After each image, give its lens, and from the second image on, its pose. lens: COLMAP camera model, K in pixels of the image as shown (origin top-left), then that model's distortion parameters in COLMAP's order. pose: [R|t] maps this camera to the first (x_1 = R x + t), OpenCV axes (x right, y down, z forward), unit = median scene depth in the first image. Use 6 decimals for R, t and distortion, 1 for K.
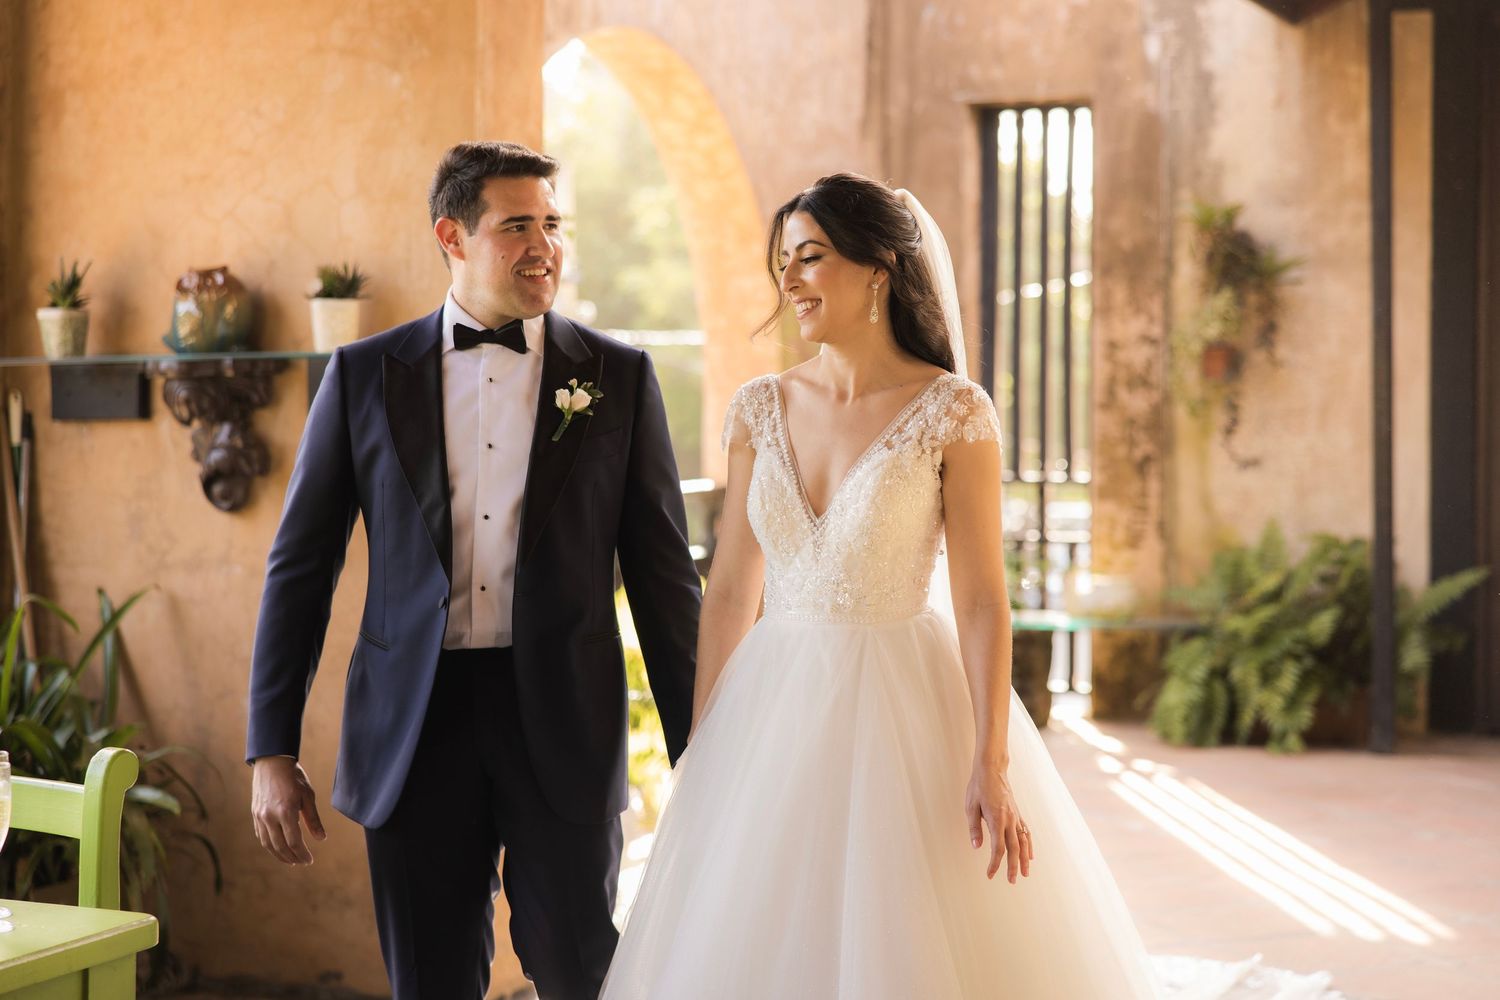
lens RADIAL K [[2736.7, 0, 724.8], [0, 2736.7, 431.3], [0, 0, 1]] dist [0.060569, 0.057841]
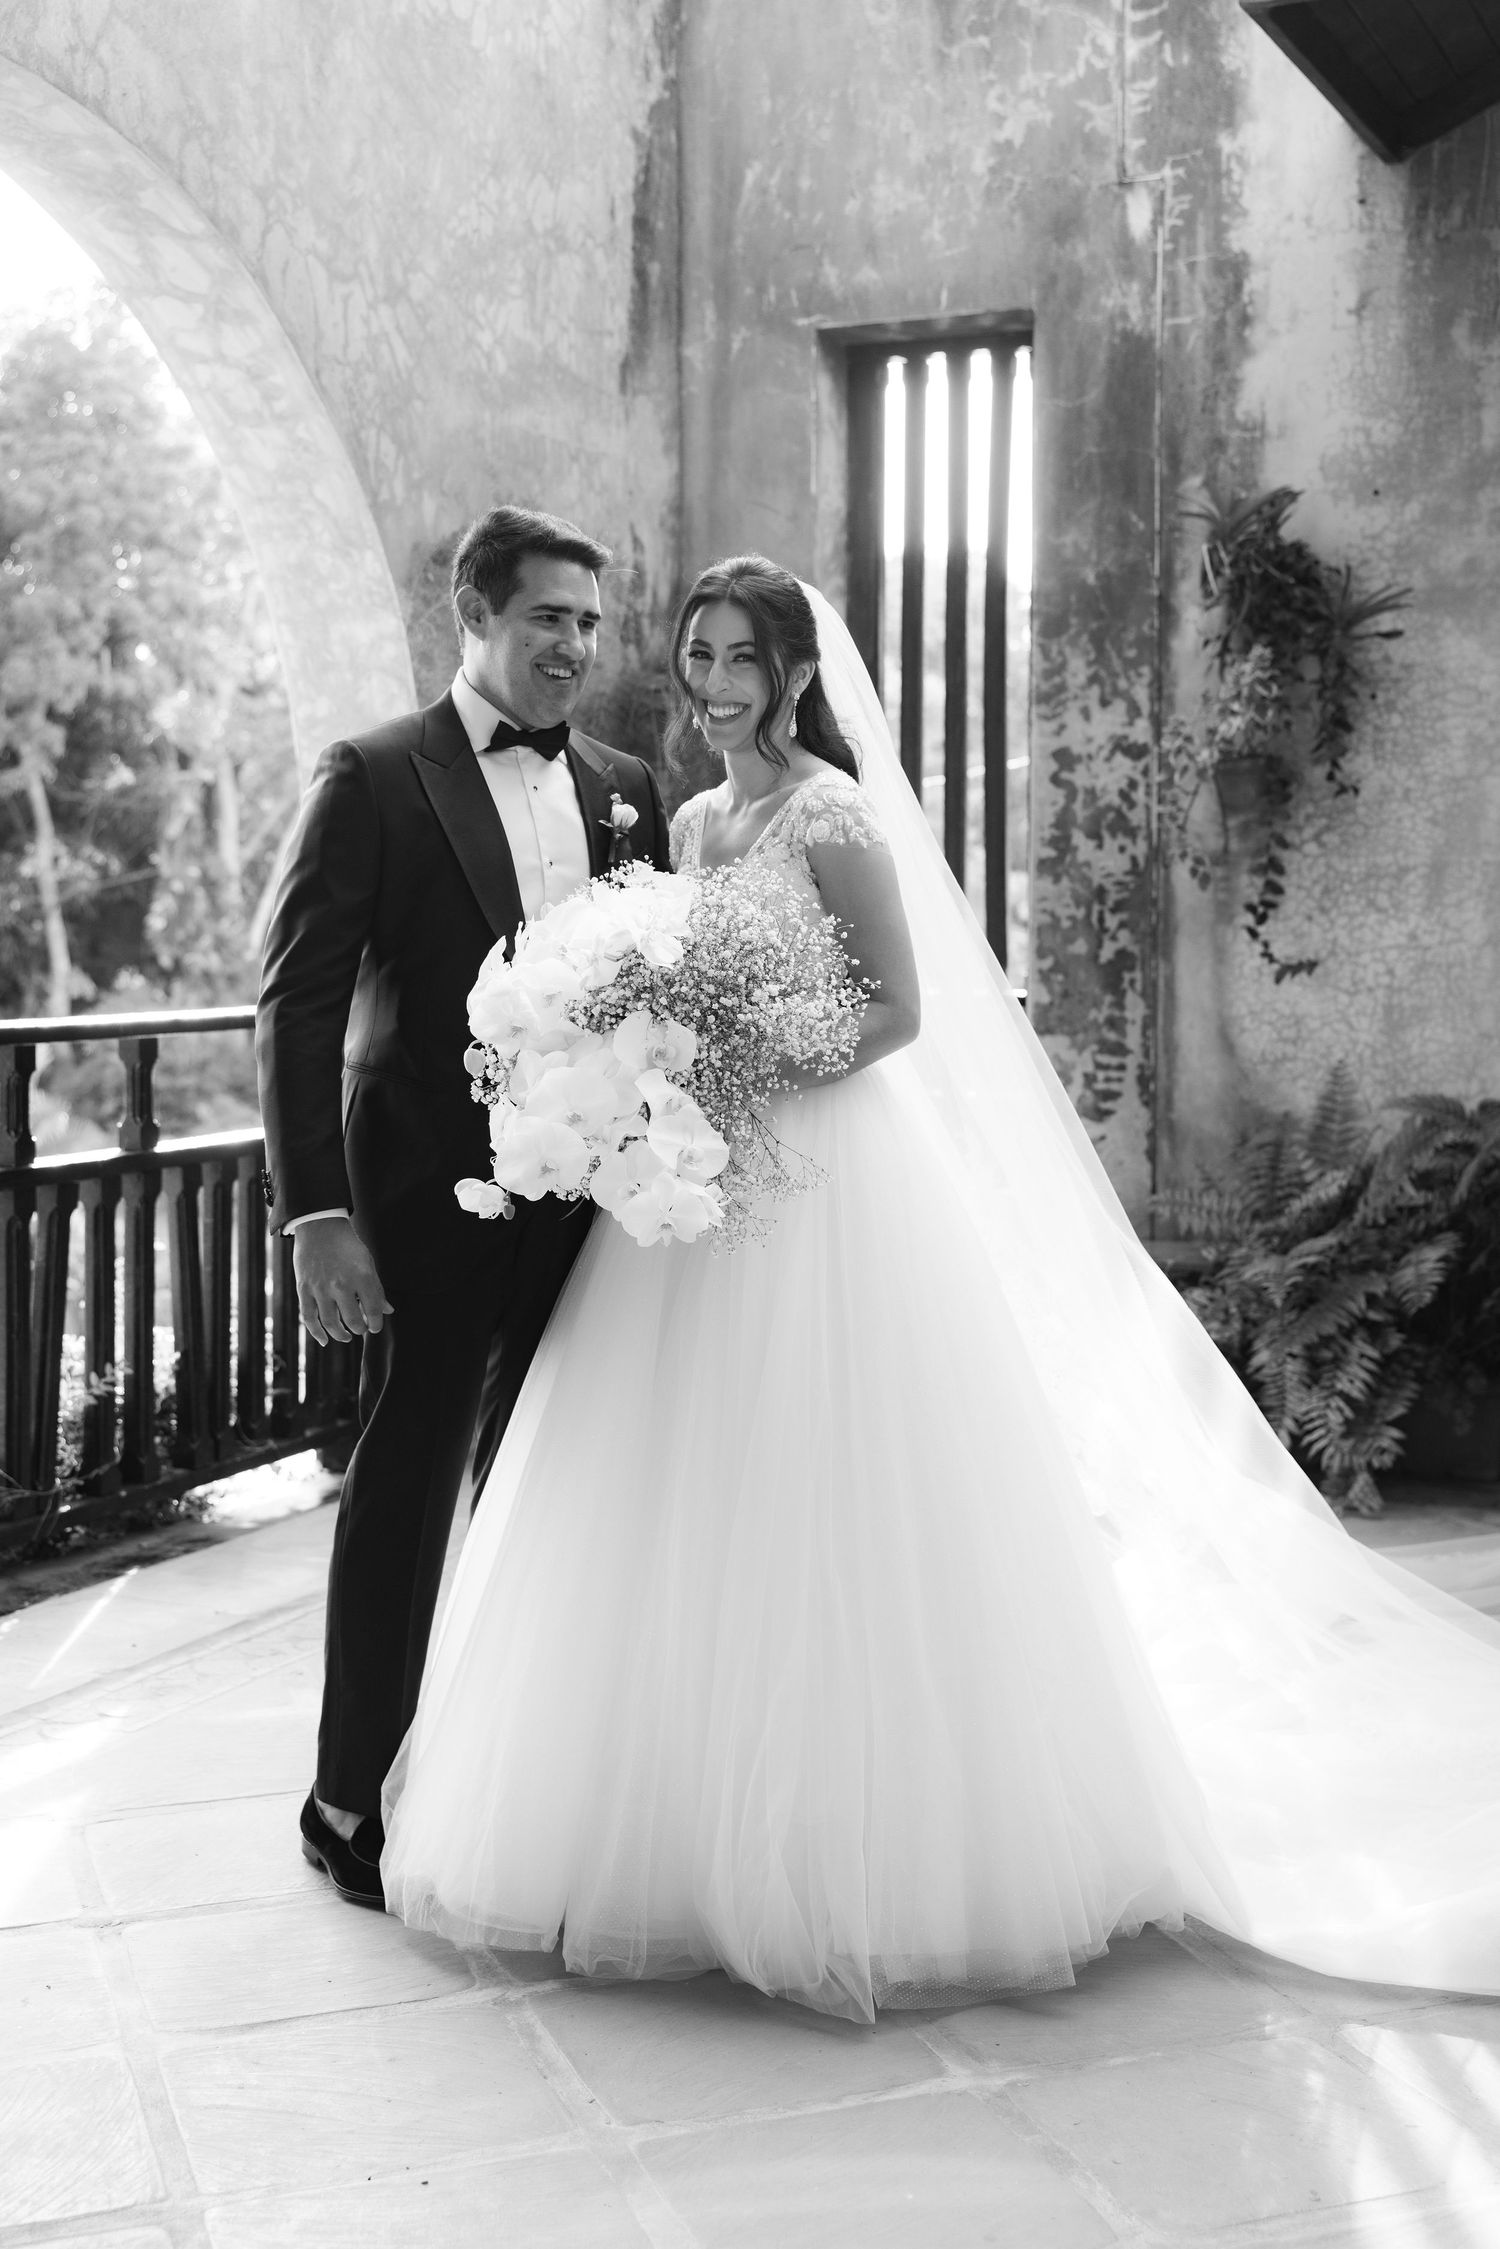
lens RADIAL K [[2732.0, 0, 786.0], [0, 2732.0, 1169.9], [0, 0, 1]] dist [0.003559, 0.039227]
pose [[0.999660, 0.000490, -0.026087, 0.099753], [0.001667, 0.996580, 0.082621, 0.006453], [0.026039, -0.082636, 0.996240, 0.434741]]
